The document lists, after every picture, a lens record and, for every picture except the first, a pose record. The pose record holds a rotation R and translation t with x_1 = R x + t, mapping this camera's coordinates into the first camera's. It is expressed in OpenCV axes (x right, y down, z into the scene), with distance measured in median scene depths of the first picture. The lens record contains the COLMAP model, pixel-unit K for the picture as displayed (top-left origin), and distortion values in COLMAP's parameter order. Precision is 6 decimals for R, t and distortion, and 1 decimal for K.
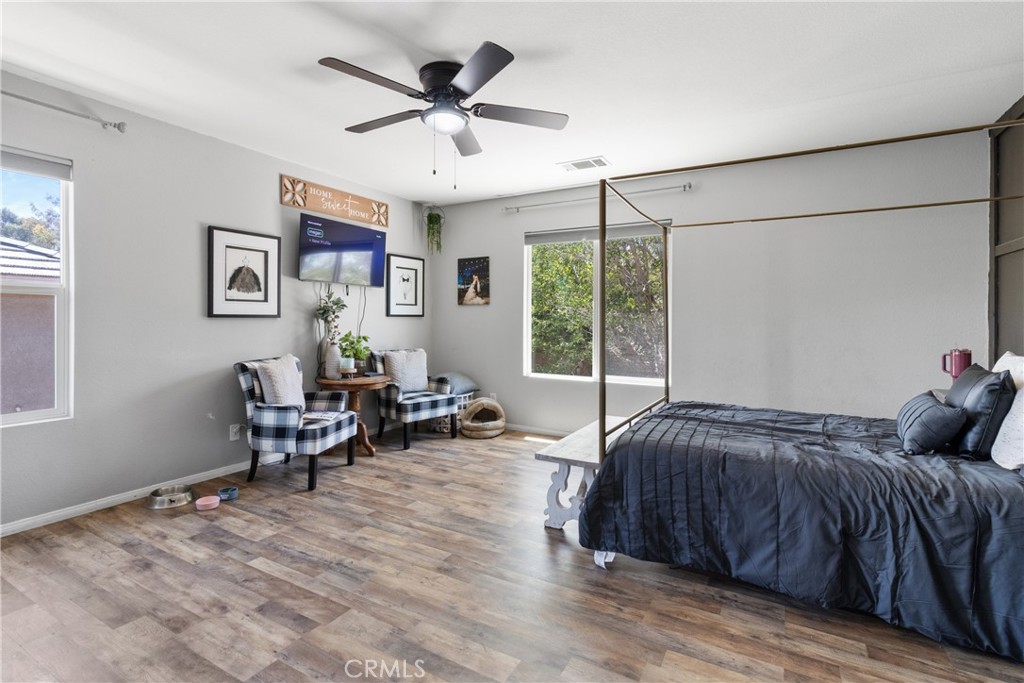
lens RADIAL K [[478.3, 0, 542.0], [0, 478.3, 327.0], [0, 0, 1]] dist [0.000621, 0.000446]
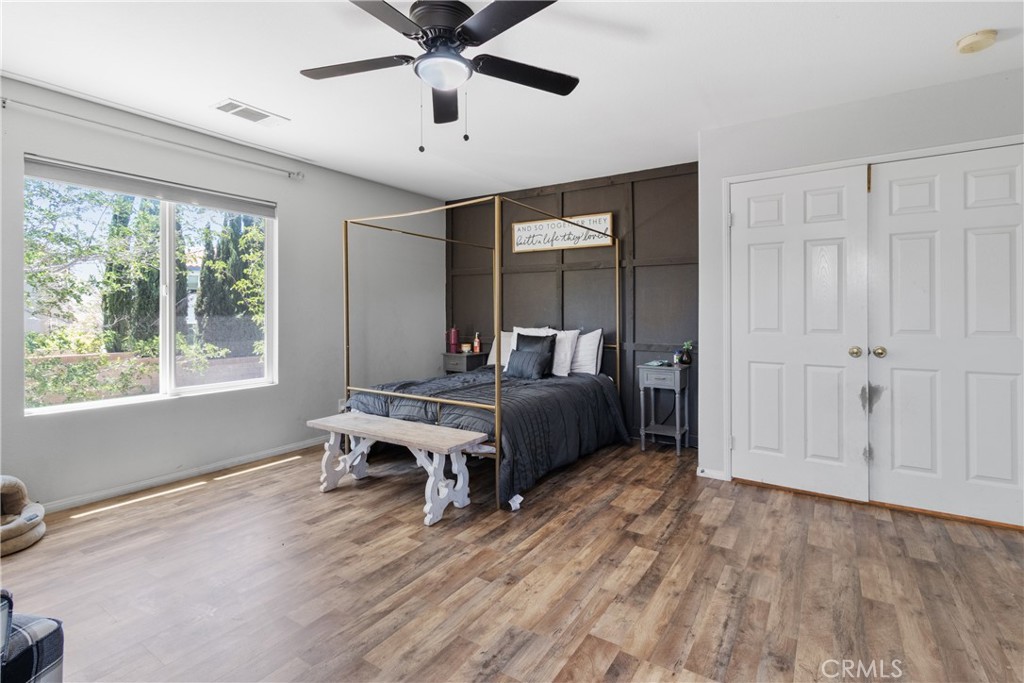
lens RADIAL K [[478.3, 0, 488.9], [0, 478.3, 313.1], [0, 0, 1]] dist [0.000621, 0.000446]
pose [[0.122048, -0.005426, 0.992509, -1.145645], [0.015886, 0.999868, 0.003513, -0.015190], [-0.992397, 0.015339, 0.122118, 0.935540]]
